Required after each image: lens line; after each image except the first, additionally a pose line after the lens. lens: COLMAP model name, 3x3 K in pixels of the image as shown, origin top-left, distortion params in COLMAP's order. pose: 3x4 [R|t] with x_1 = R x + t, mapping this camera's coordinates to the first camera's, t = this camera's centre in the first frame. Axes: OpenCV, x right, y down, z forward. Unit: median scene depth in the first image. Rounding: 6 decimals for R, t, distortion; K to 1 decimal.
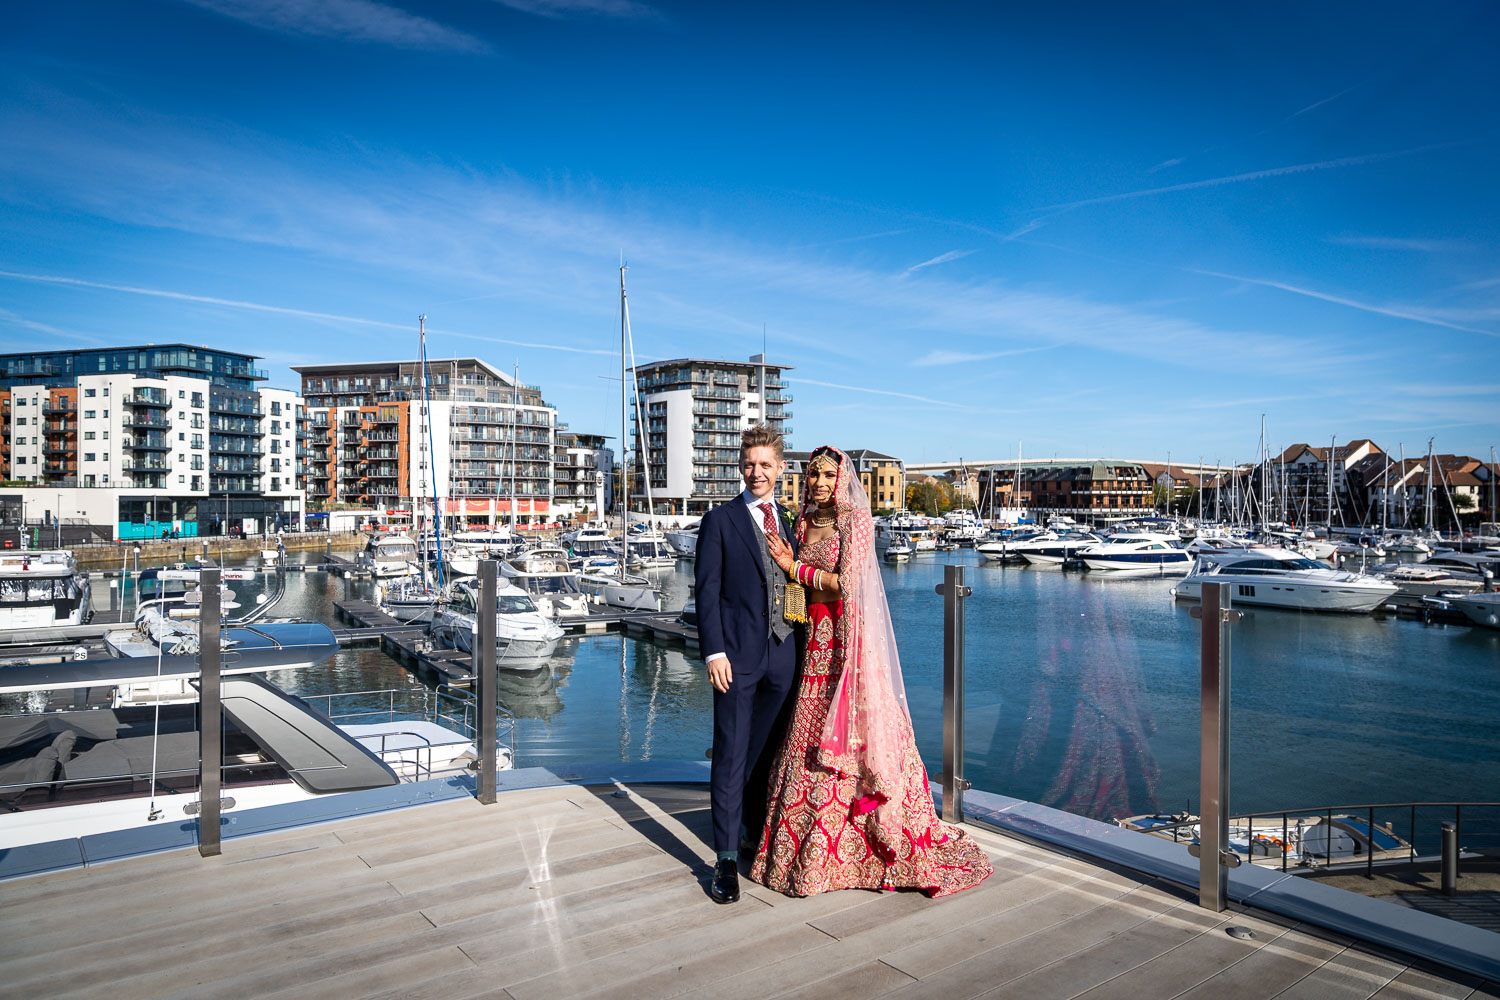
lens RADIAL K [[1019.9, 0, 750.0], [0, 1019.9, 500.0], [0, 0, 1]] dist [-0.033233, 0.001397]
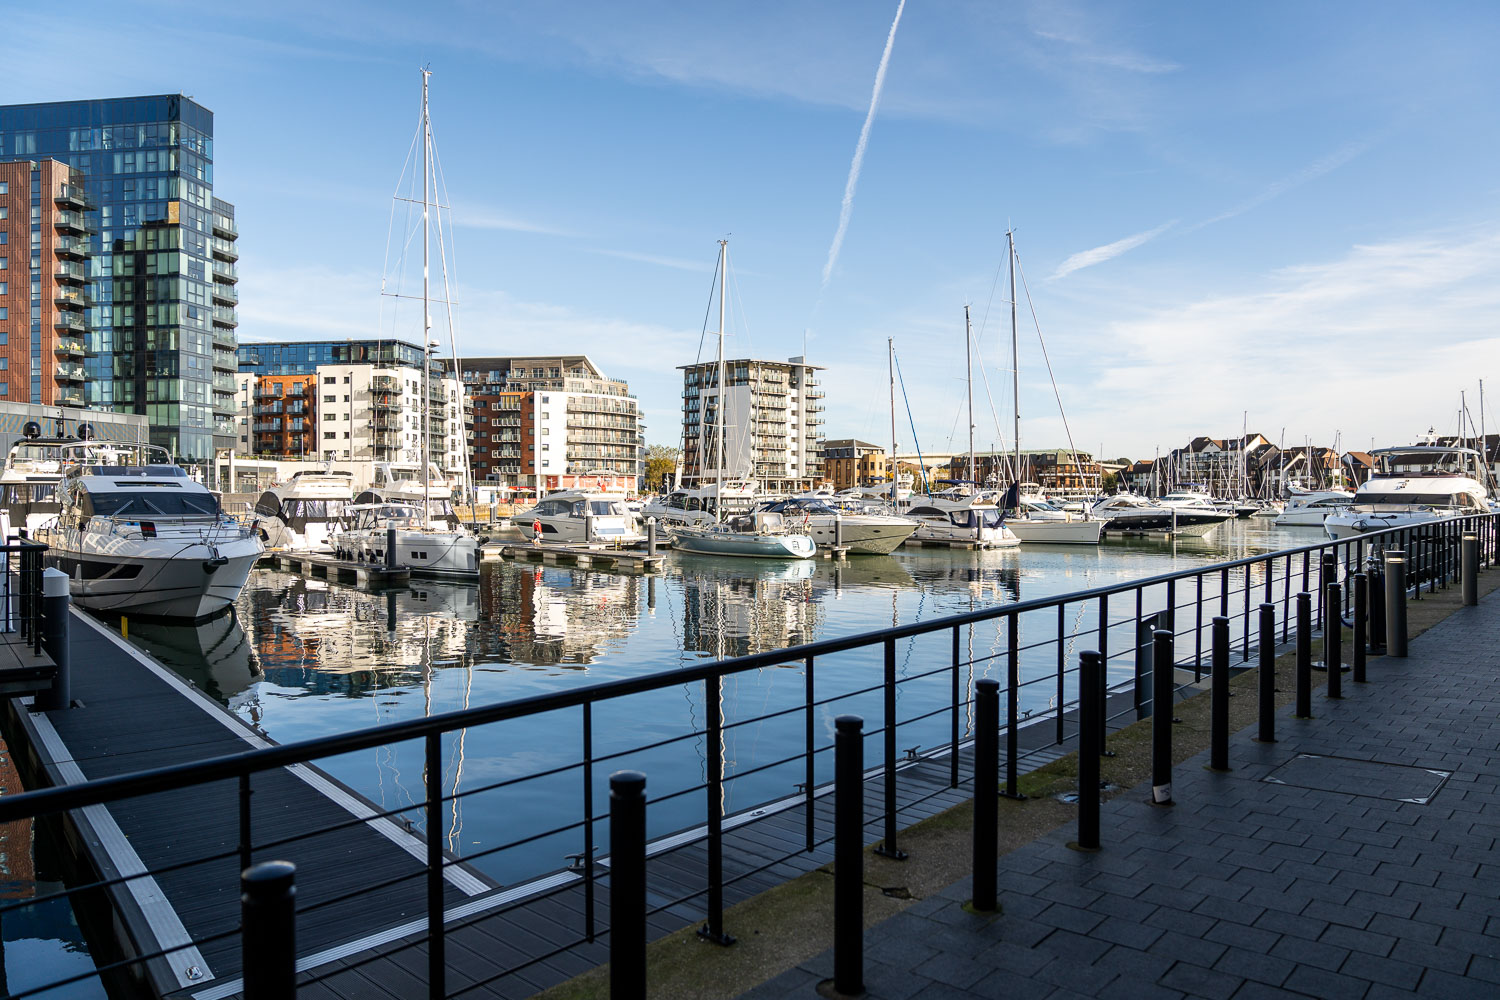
lens RADIAL K [[1019.9, 0, 750.0], [0, 1019.9, 500.0], [0, 0, 1]] dist [-0.033233, 0.001397]
pose [[0.987223, -0.003394, 0.159308, -0.314589], [0.002916, 0.999991, 0.003232, 0.025840], [-0.159318, -0.002726, 0.987224, -0.205175]]
